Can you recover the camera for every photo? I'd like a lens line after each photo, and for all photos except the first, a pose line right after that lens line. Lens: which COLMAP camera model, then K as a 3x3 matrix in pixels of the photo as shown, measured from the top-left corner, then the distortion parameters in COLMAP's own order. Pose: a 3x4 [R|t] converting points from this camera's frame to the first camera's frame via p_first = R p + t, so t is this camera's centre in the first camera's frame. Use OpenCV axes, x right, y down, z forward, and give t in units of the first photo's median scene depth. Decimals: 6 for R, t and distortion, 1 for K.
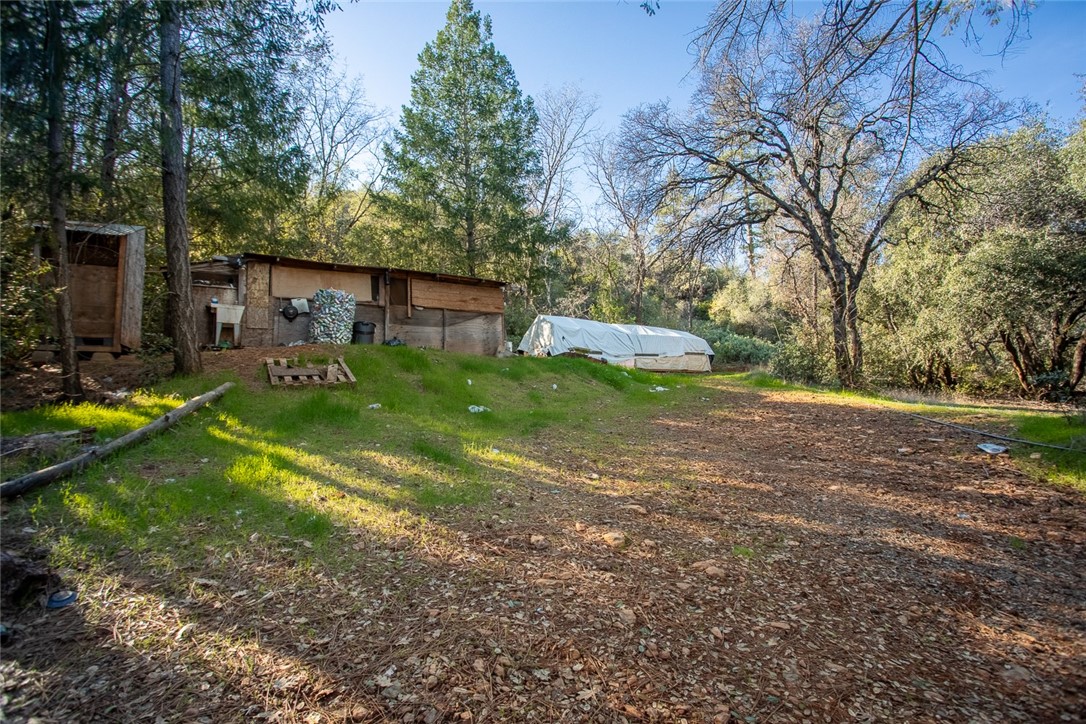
lens RADIAL K [[657.5, 0, 543.0], [0, 657.5, 362.0], [0, 0, 1]] dist [-0.055626, 0.034941]
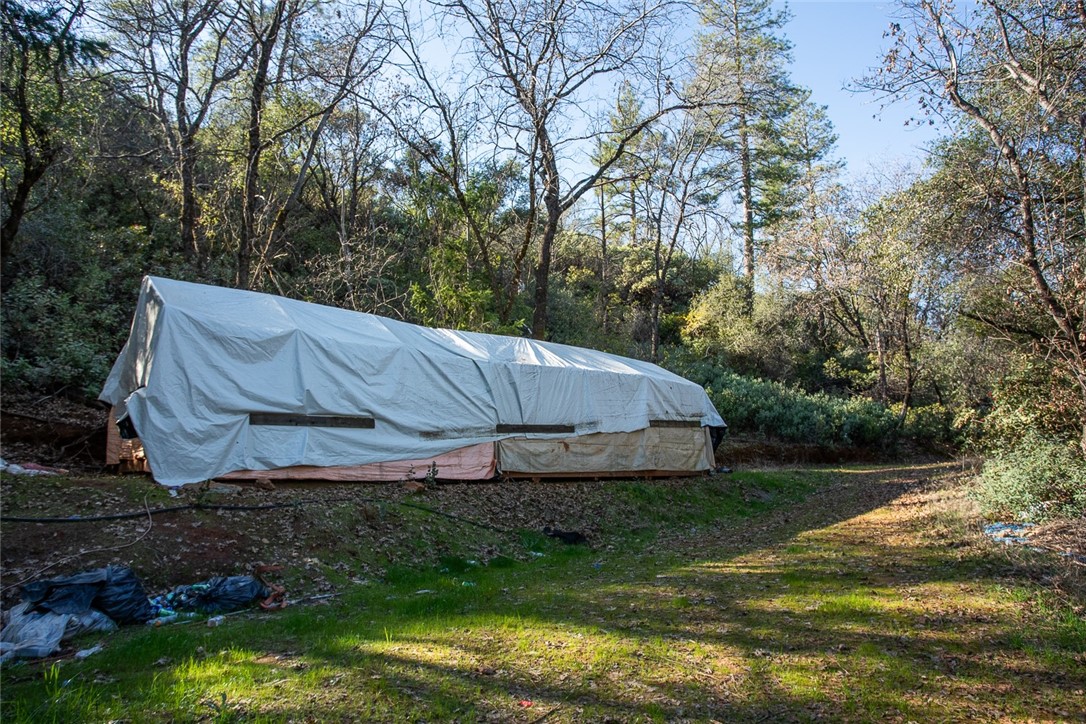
lens RADIAL K [[657.5, 0, 543.0], [0, 657.5, 362.0], [0, 0, 1]] dist [-0.055626, 0.034941]
pose [[0.995125, 0.044043, 0.088237, 0.118365], [-0.039998, 0.998089, -0.047098, -0.025466], [-0.090143, 0.043339, 0.994985, 0.609387]]
